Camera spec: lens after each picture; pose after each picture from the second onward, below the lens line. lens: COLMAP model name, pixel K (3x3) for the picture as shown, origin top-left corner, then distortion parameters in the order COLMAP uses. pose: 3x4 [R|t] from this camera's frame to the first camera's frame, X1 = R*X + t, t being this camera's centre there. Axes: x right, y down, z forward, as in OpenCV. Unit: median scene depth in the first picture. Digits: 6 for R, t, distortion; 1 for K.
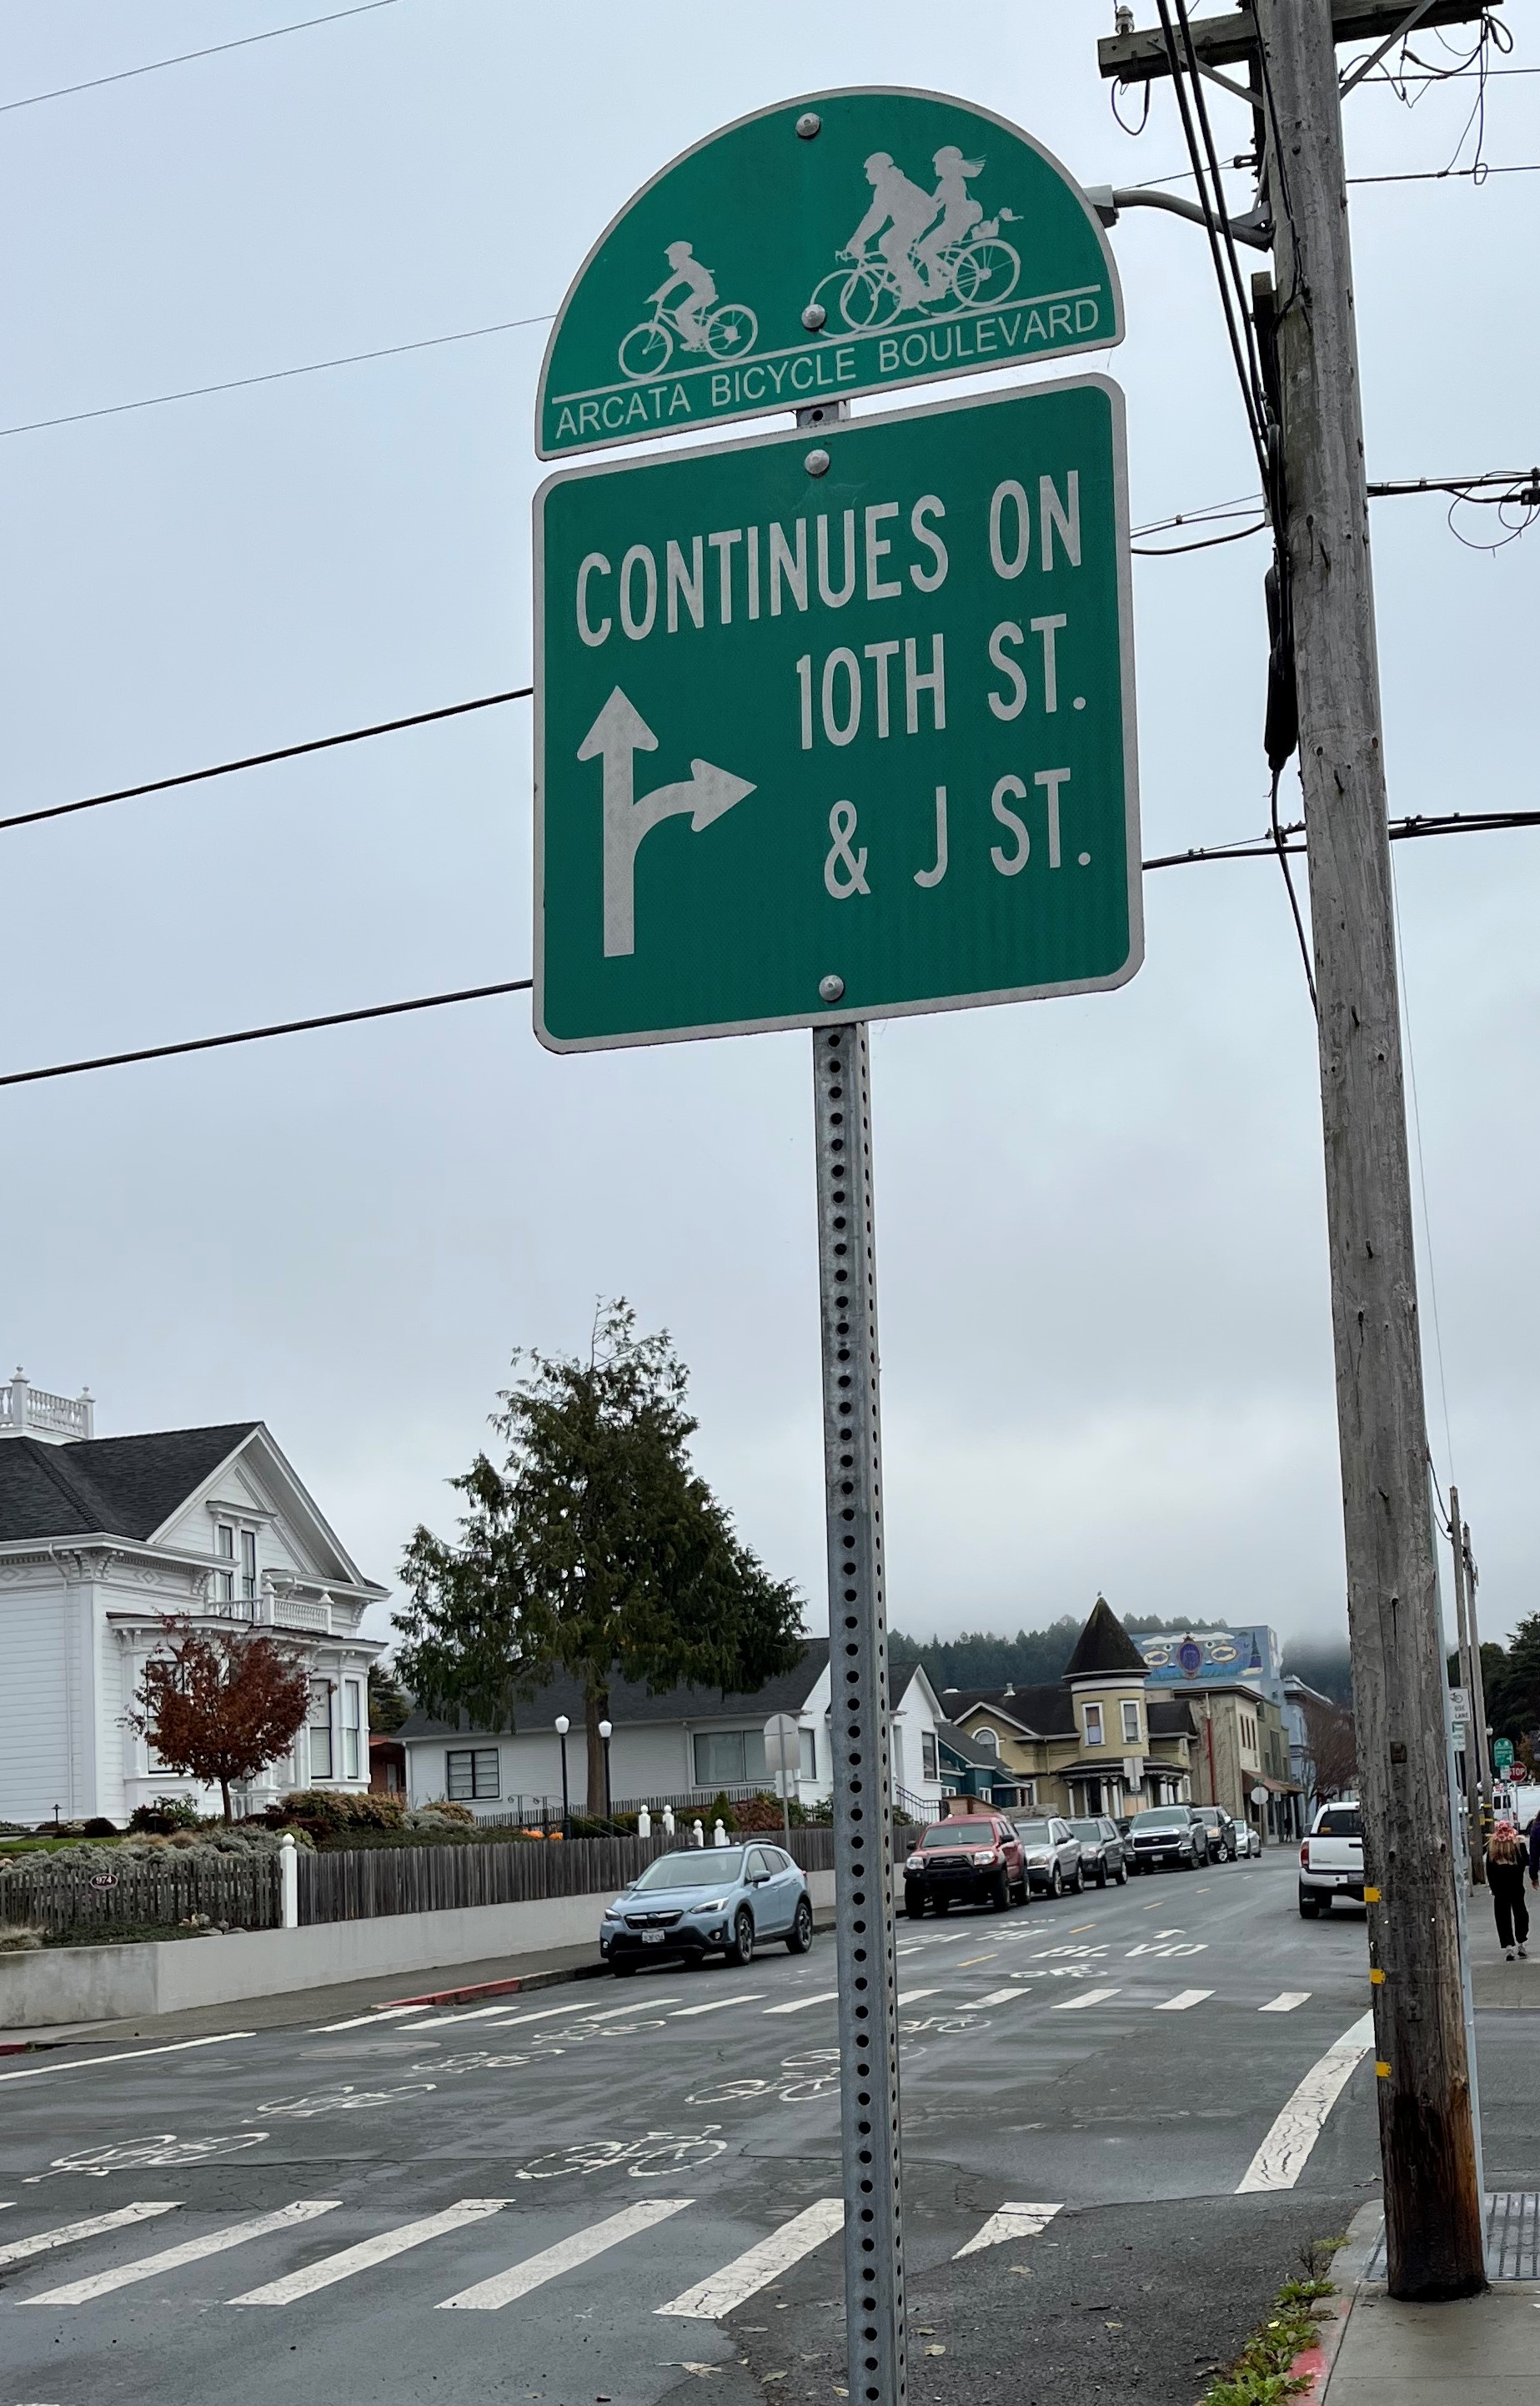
lens RADIAL K [[2577.5, 0, 723.4], [0, 2577.5, 1202.4], [0, 0, 1]] dist [0.156823, -0.602418]
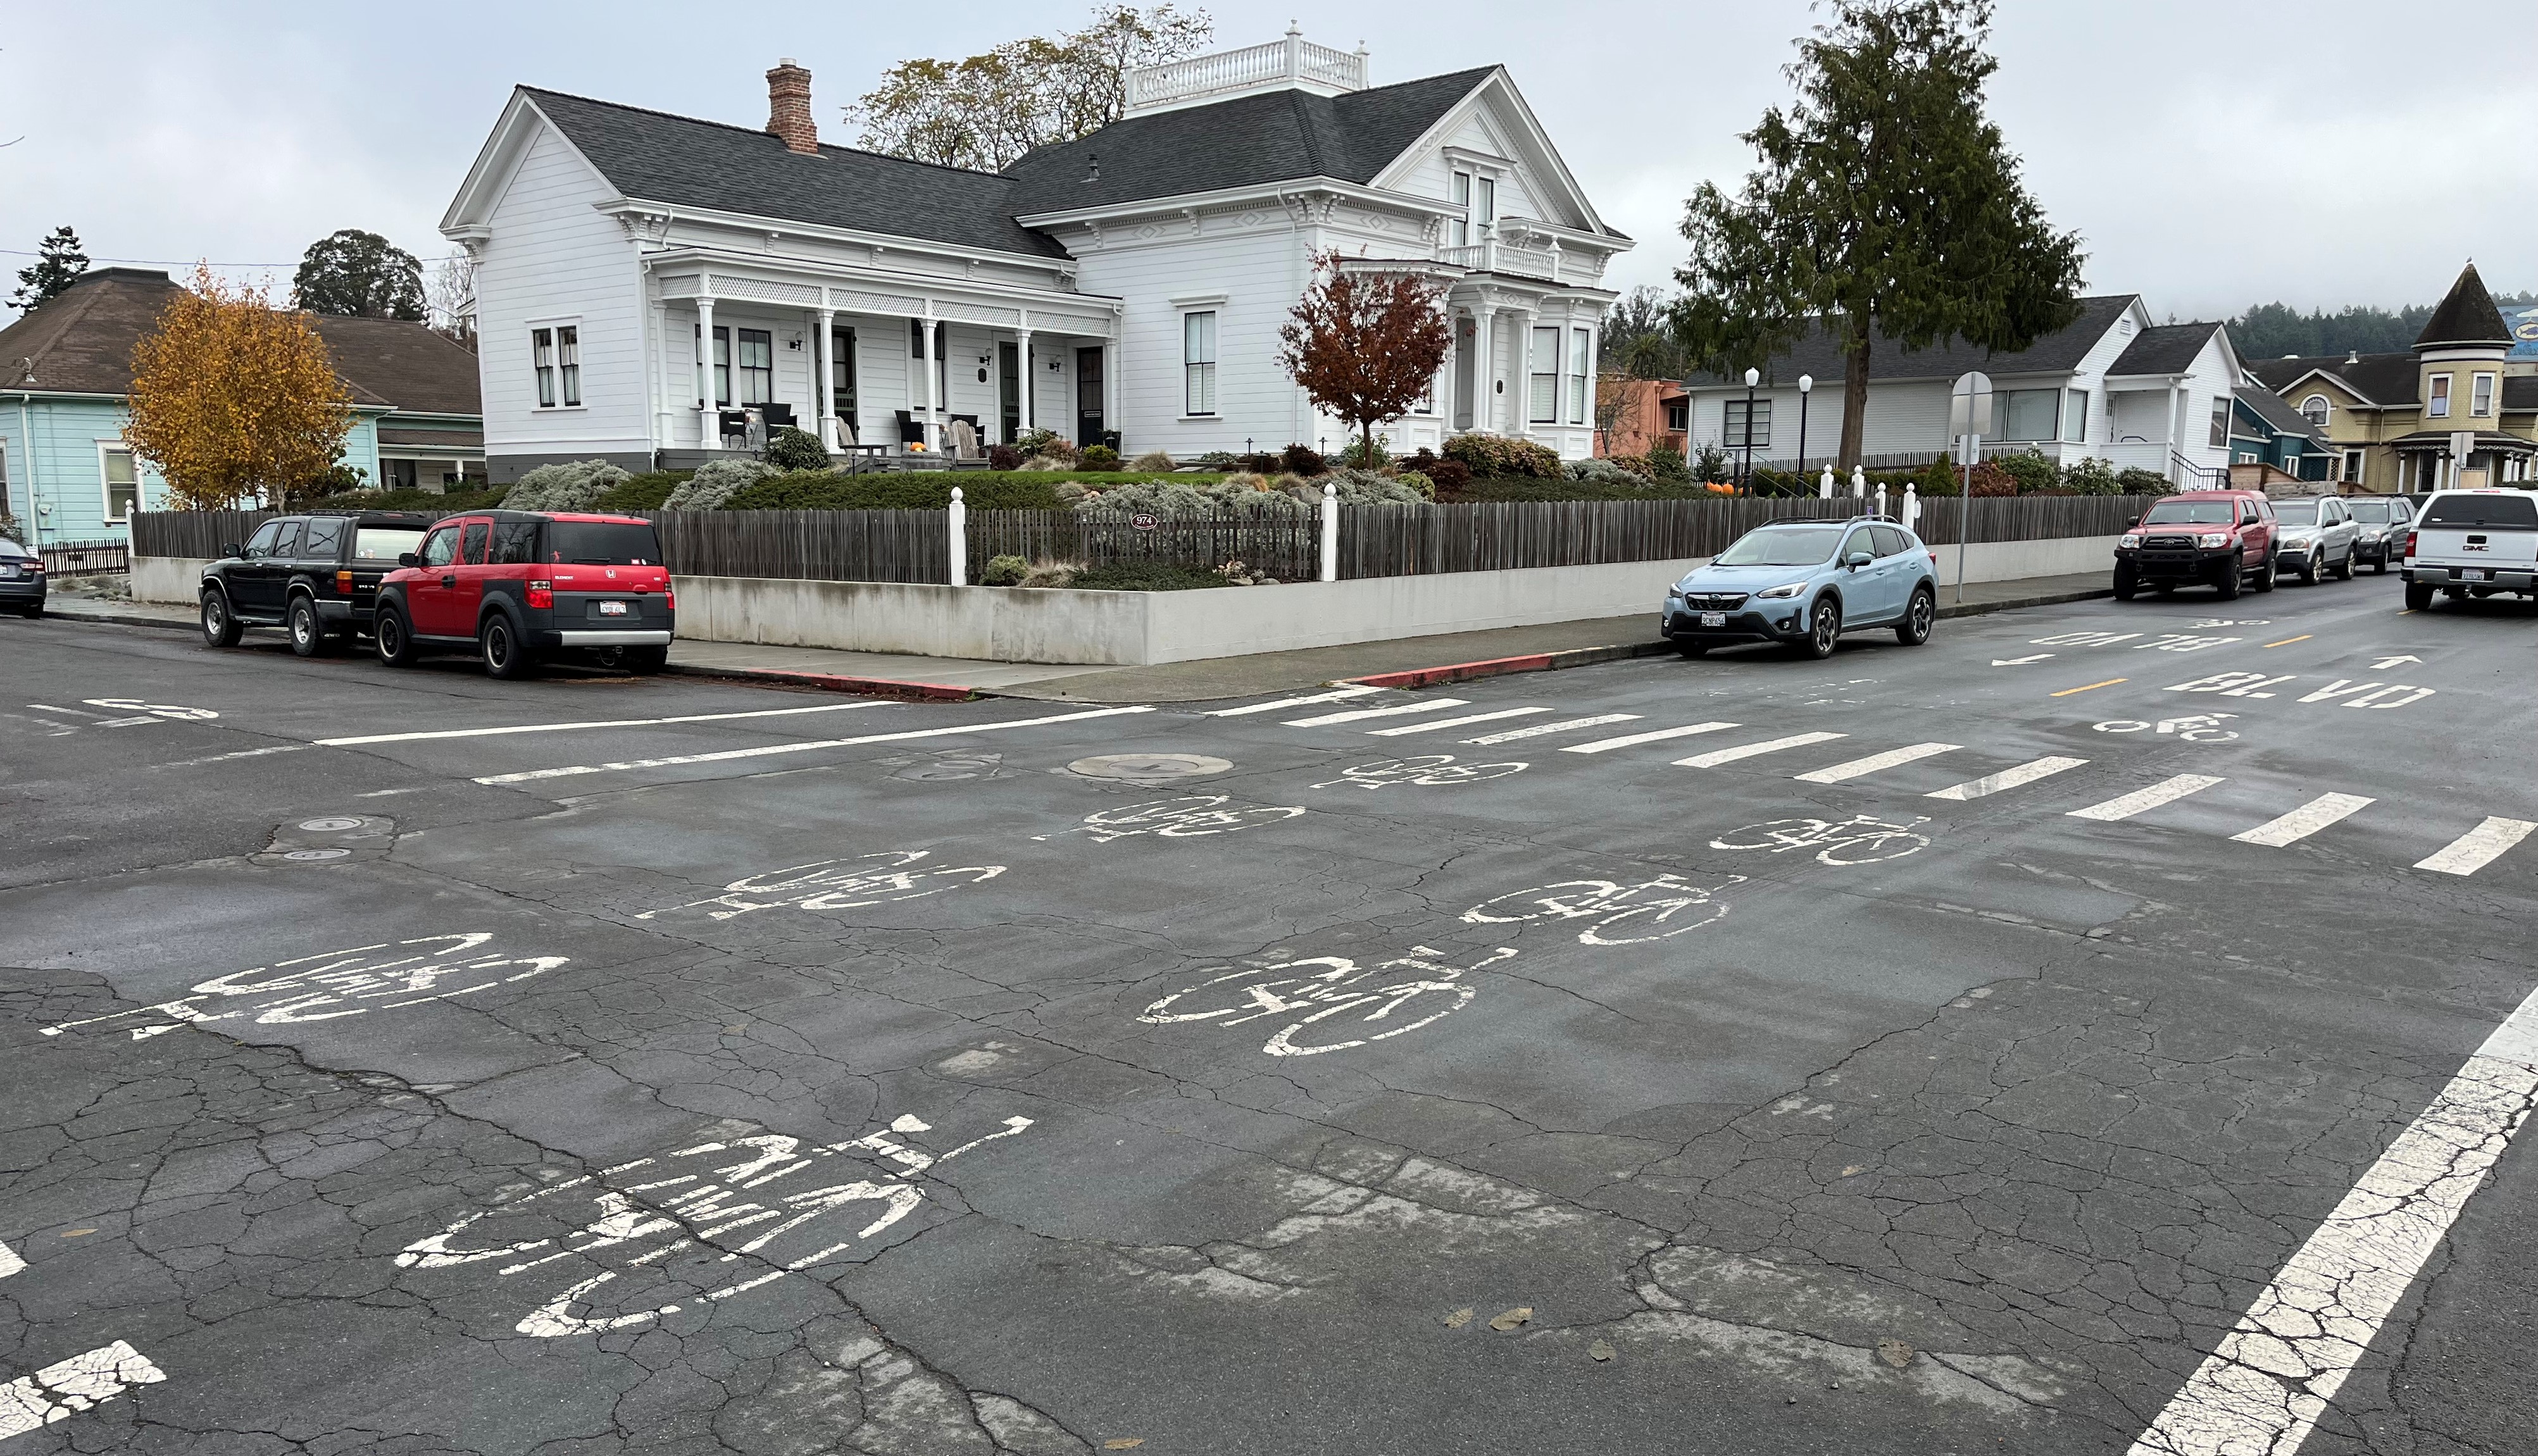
lens RADIAL K [[1955.5, 0, 1271.8], [0, 1955.5, 769.6], [0, 0, 1]] dist [0.043337, -0.106919]
pose [[0.914938, 0.105723, -0.389501, 0.060037], [0.053276, 0.924998, 0.376219, 0.045540], [0.400063, -0.364968, 0.840683, 0.227754]]
